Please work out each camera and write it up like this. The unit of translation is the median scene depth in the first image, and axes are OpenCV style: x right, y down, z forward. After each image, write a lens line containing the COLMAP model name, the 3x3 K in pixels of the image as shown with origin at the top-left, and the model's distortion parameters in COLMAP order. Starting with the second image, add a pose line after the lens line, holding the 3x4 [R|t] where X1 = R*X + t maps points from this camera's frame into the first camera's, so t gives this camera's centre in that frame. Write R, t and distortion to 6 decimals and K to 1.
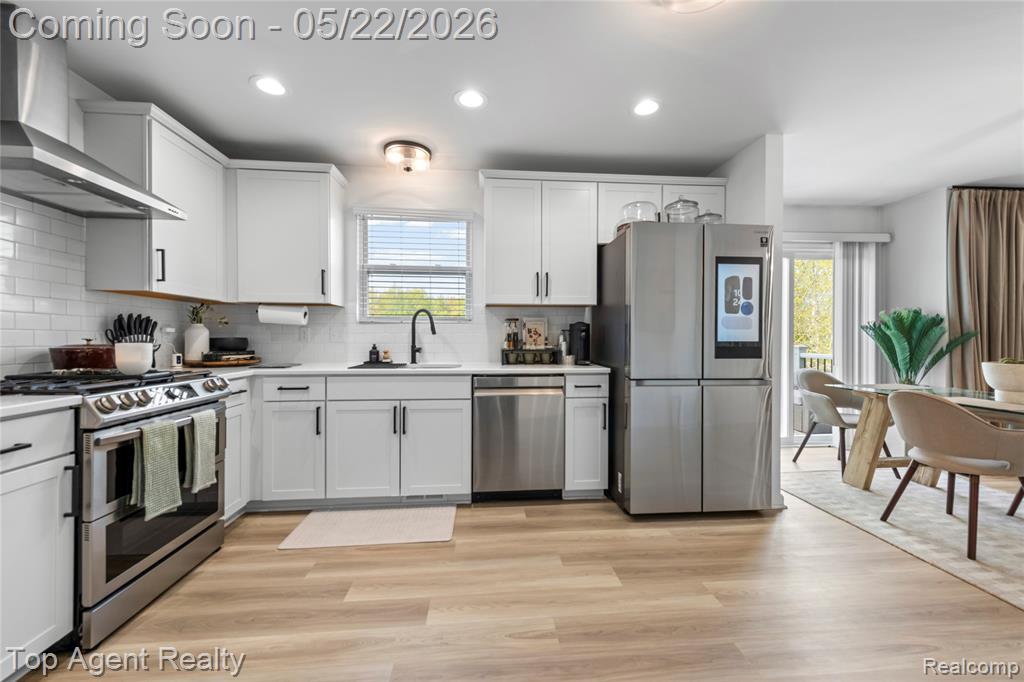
lens RADIAL K [[415.8, 0, 511.9], [0, 415.8, 340.5], [0, 0, 1]] dist [0.006633, -0.001306]
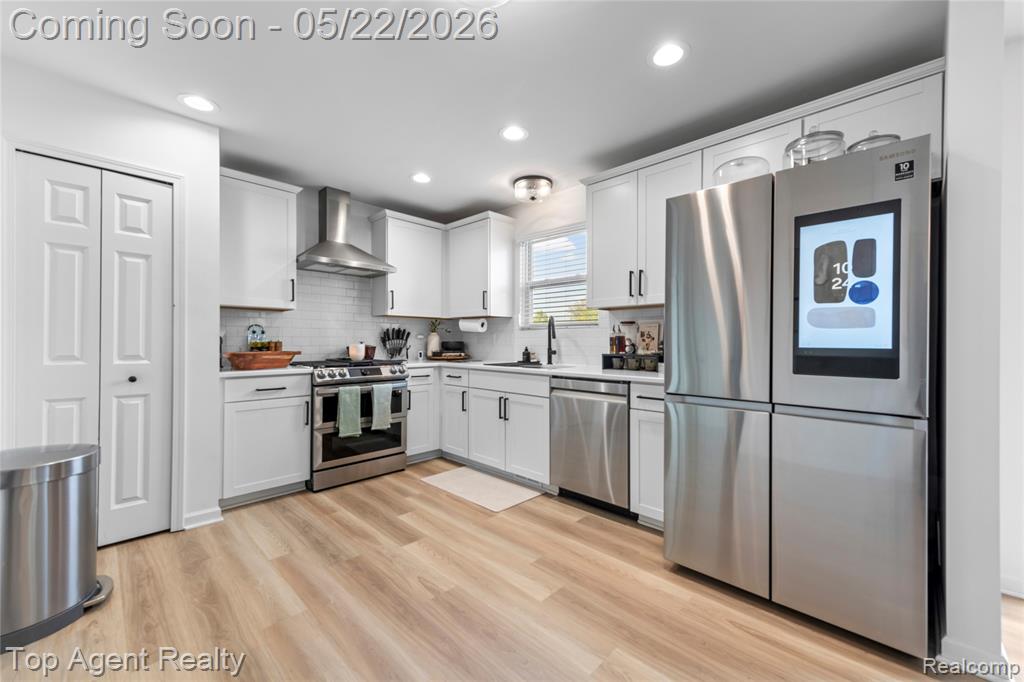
lens RADIAL K [[406.6, 0, 514.7], [0, 406.6, 339.8], [0, 0, 1]] dist [0.015674, -0.001999]
pose [[0.651063, -0.002680, -0.759019, 0.686022], [-0.005890, 0.999946, -0.008583, -0.001588], [0.759001, 0.010058, 0.651012, 0.247573]]
